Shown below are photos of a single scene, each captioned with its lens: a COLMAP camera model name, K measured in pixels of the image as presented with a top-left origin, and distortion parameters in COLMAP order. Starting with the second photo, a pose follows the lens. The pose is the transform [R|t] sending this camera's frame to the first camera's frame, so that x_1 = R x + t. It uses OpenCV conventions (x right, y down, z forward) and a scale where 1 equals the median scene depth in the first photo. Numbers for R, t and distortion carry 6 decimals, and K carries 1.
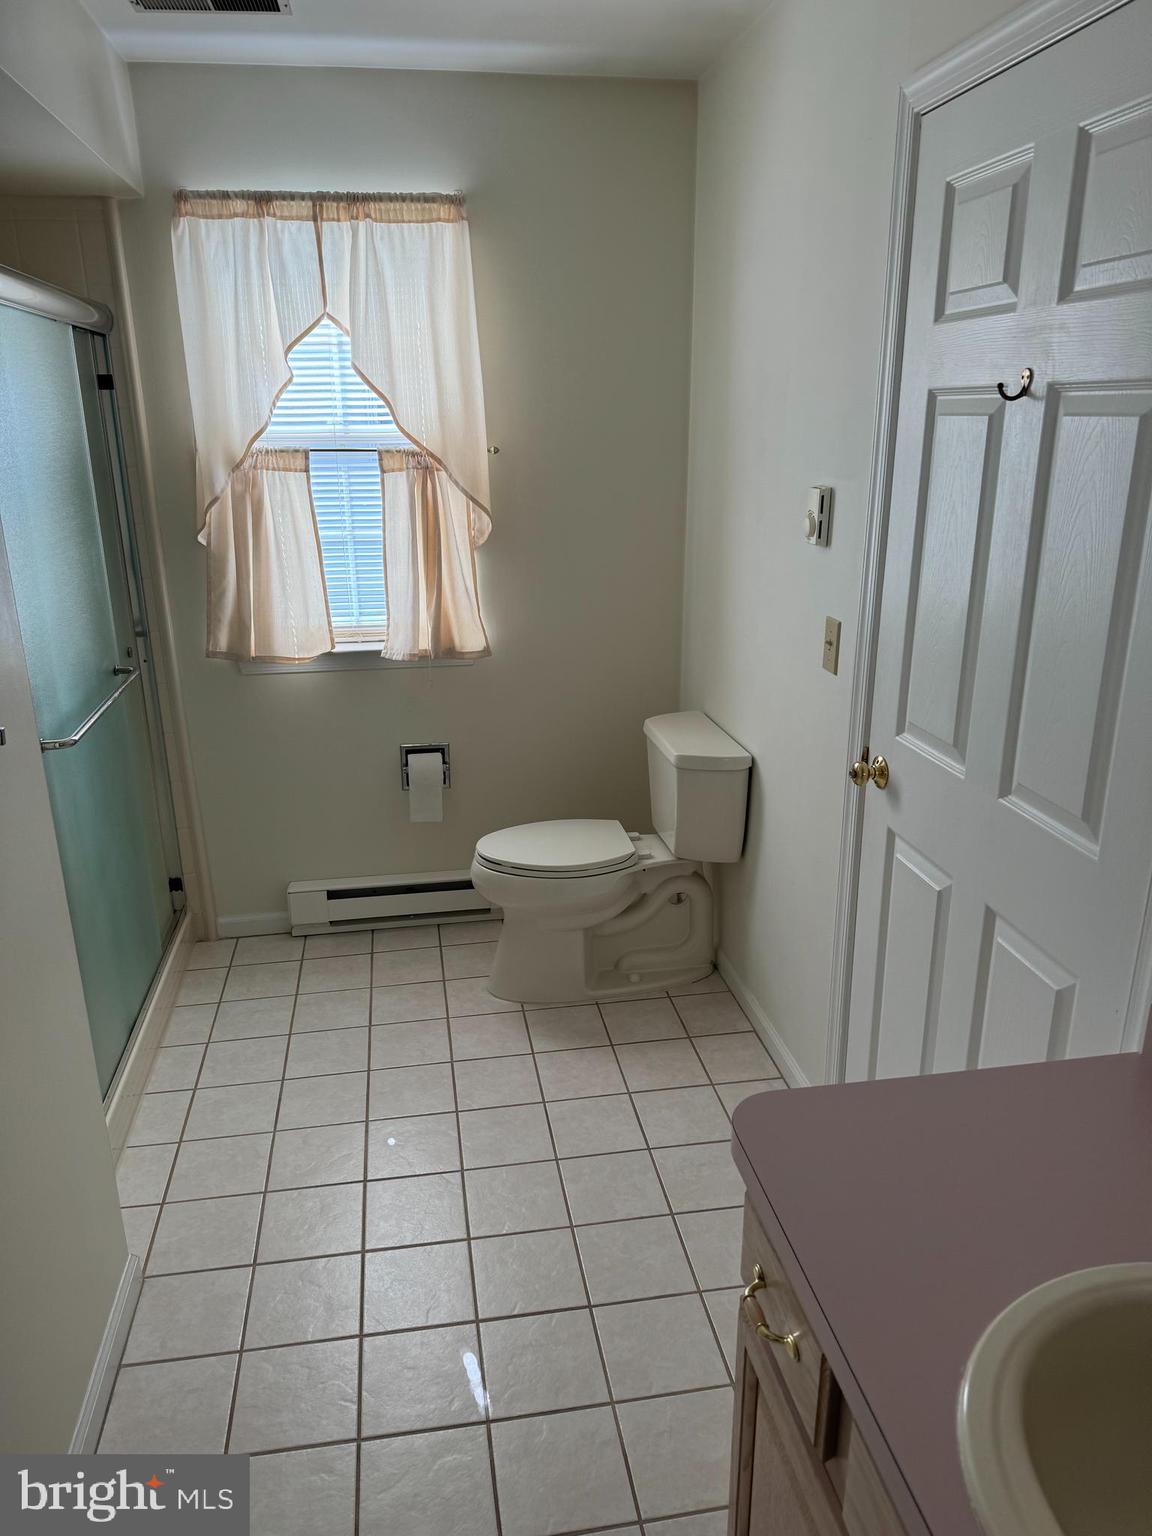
lens RADIAL K [[1083.9, 0, 566.5], [0, 1083.9, 755.8], [0, 0, 1]] dist [0.023749, -0.039095]
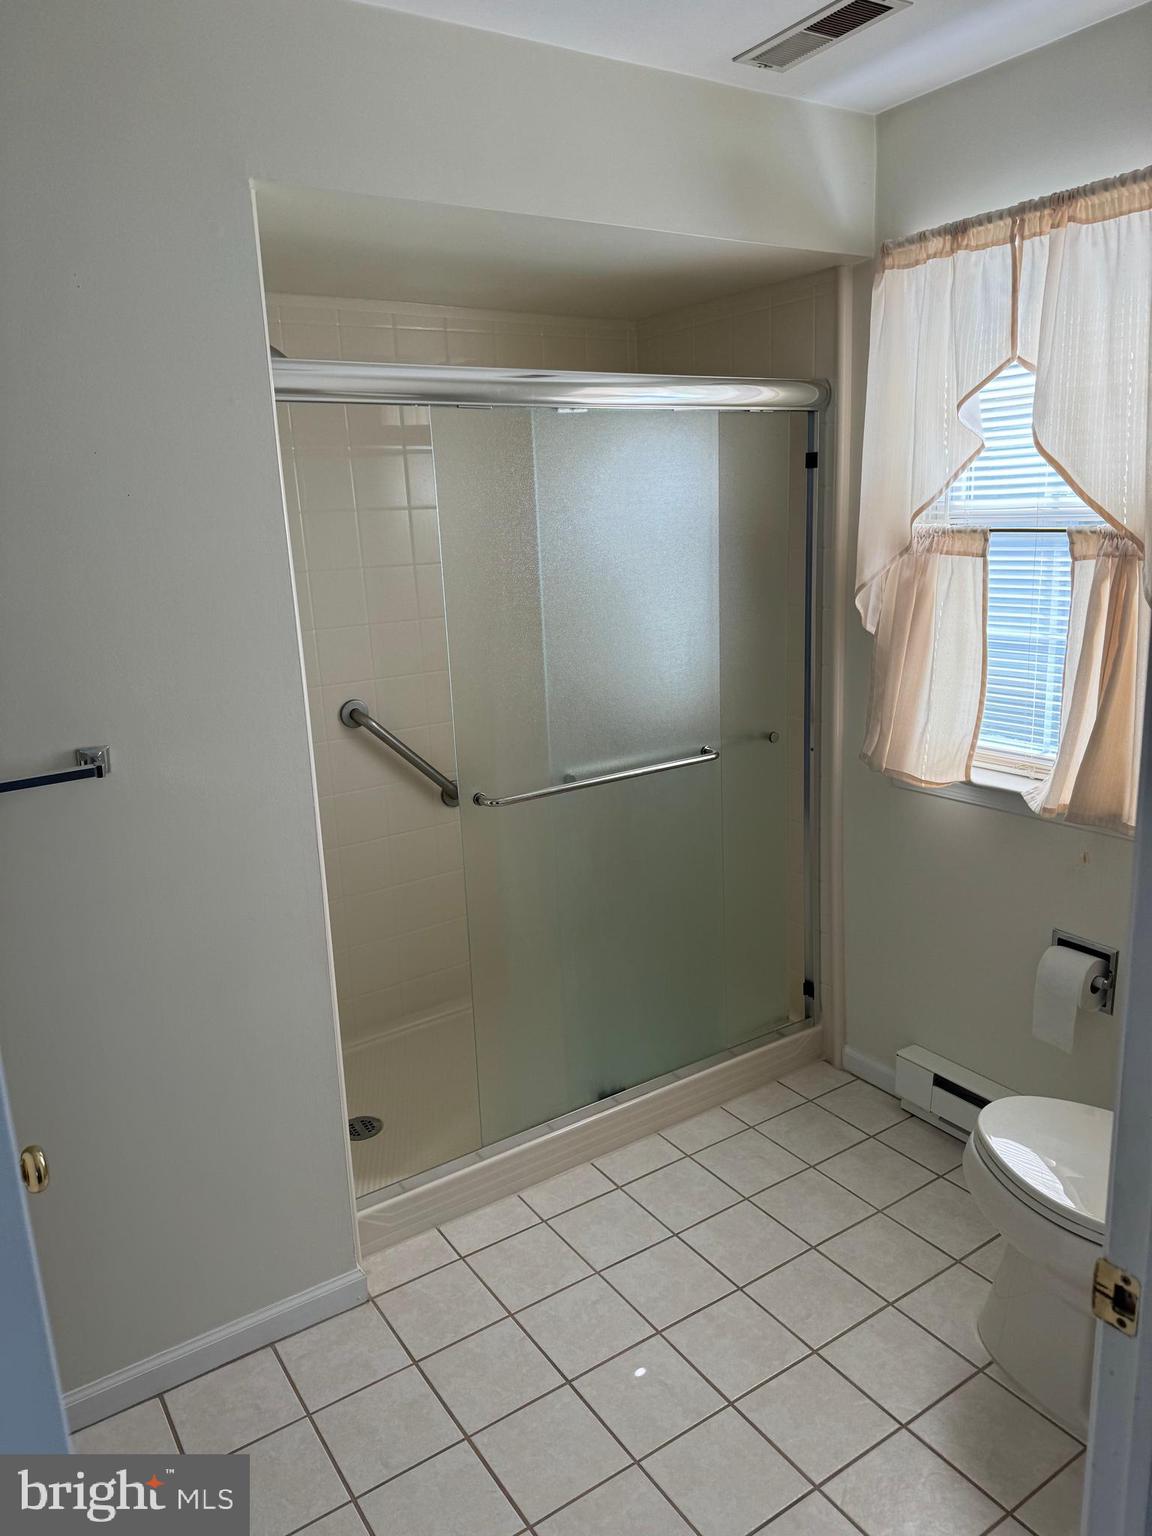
lens RADIAL K [[1112.8, 0, 610.6], [0, 1112.8, 770.7], [0, 0, 1]] dist [0.014263, -0.007150]
pose [[0.442976, 0.195796, -0.874892, 0.391570], [-0.233049, 0.967462, 0.098515, -0.127493], [0.865714, 0.160253, 0.474193, 0.403143]]
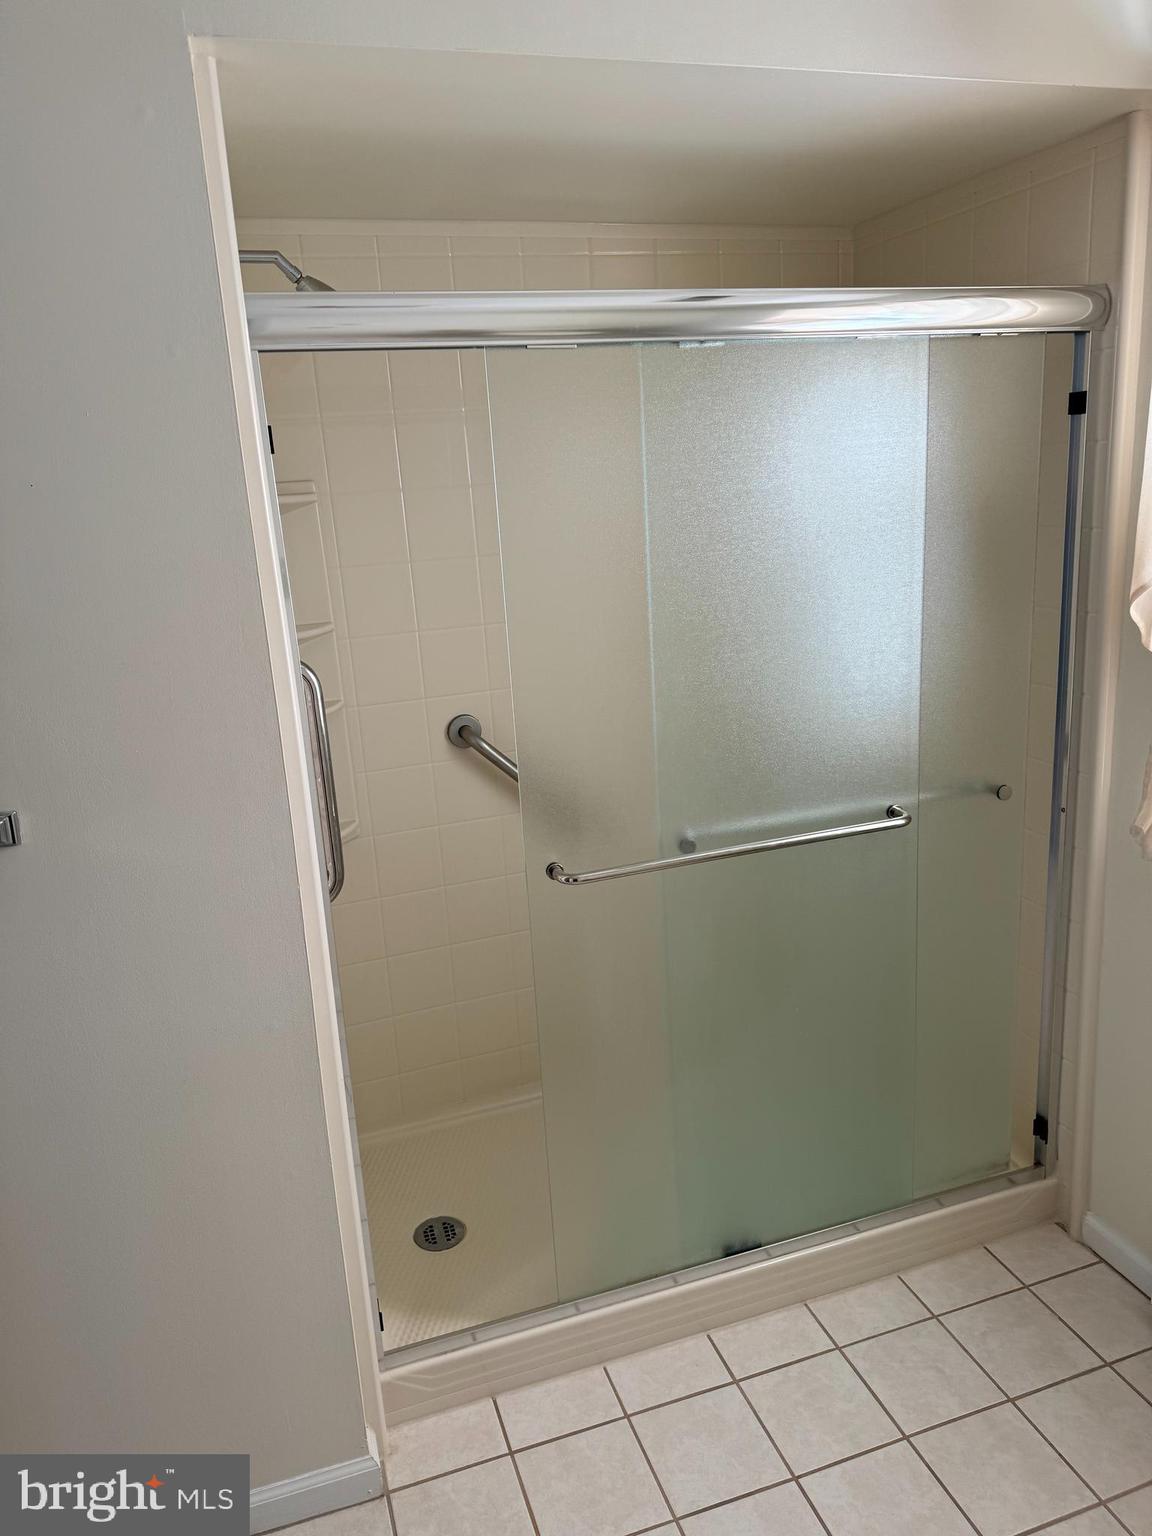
lens RADIAL K [[1159.9, 0, 576.0], [0, 1159.9, 768.0], [0, 0, 1]] dist [-0.008134, -0.000248]
pose [[0.176722, 0.244627, -0.953377, 0.245345], [-0.244107, 0.949253, 0.198320, -0.184807], [0.953510, 0.197679, 0.227469, 0.554319]]
